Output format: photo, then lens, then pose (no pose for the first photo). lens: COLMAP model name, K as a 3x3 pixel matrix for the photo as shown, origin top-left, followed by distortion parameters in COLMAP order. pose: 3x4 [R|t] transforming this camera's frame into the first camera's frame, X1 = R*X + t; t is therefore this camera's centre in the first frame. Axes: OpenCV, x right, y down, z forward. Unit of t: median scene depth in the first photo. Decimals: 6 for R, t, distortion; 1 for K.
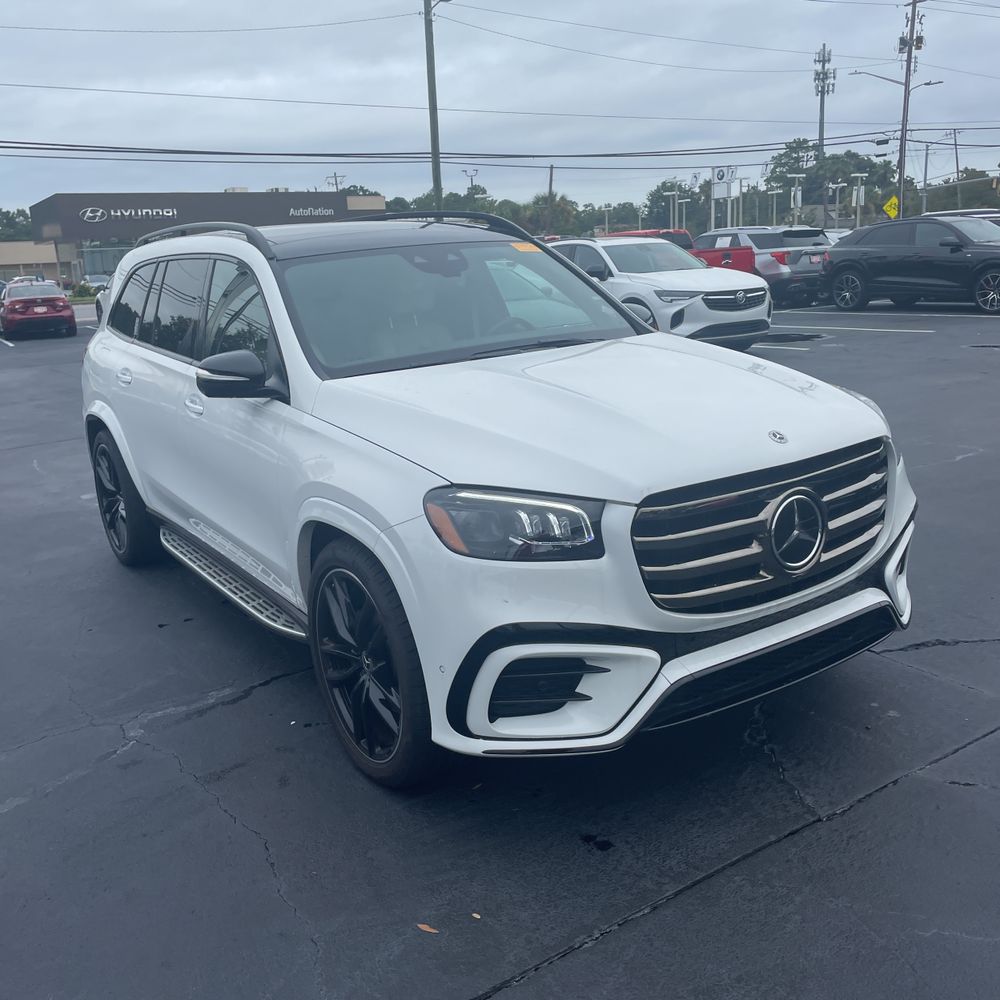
lens RADIAL K [[1011.5, 0, 496.0], [0, 1011.5, 497.9], [0, 0, 1]] dist [0.013440, 0.000000]
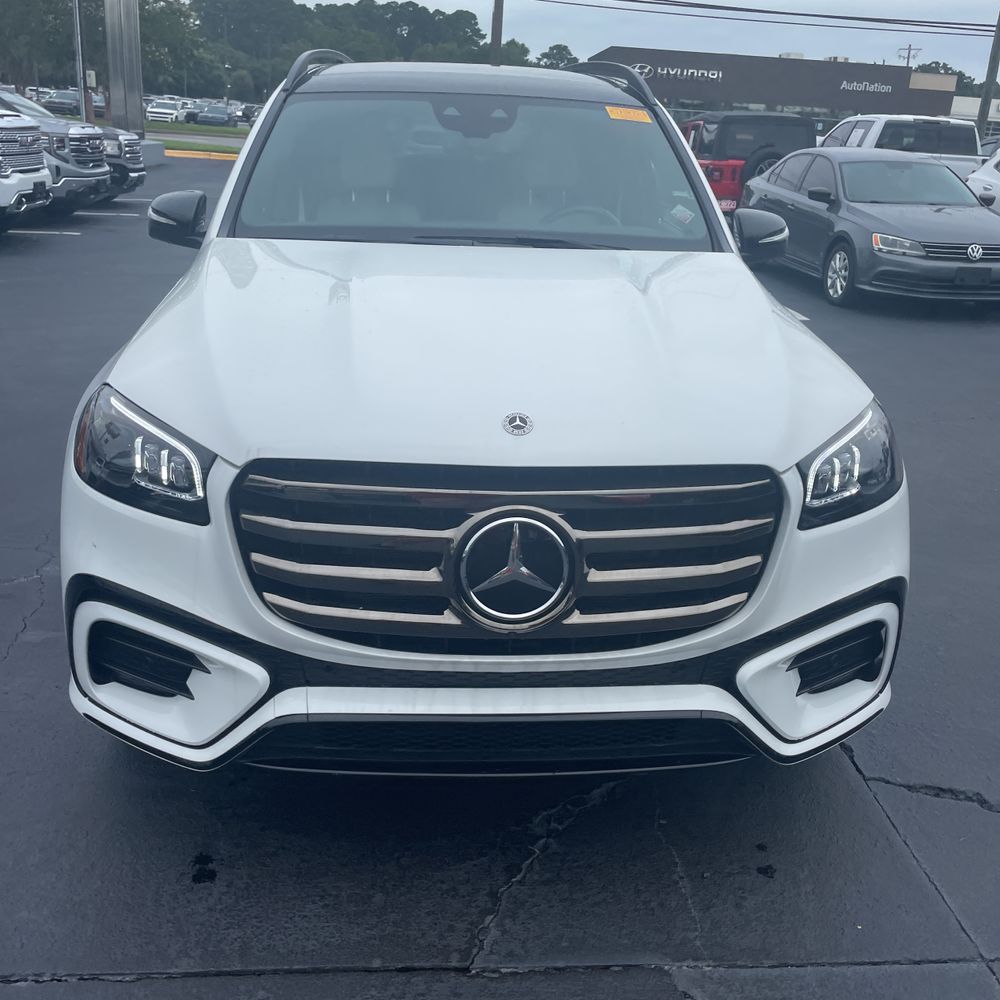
lens RADIAL K [[1011.5, 0, 512.6], [0, 1011.5, 528.0], [0, 0, 1]] dist [0.013440, 0.000000]
pose [[0.867186, 0.273366, -0.416245, 0.542589], [-0.213199, 0.959185, 0.185770, -0.110867], [0.450039, -0.072354, 0.890073, 0.400378]]
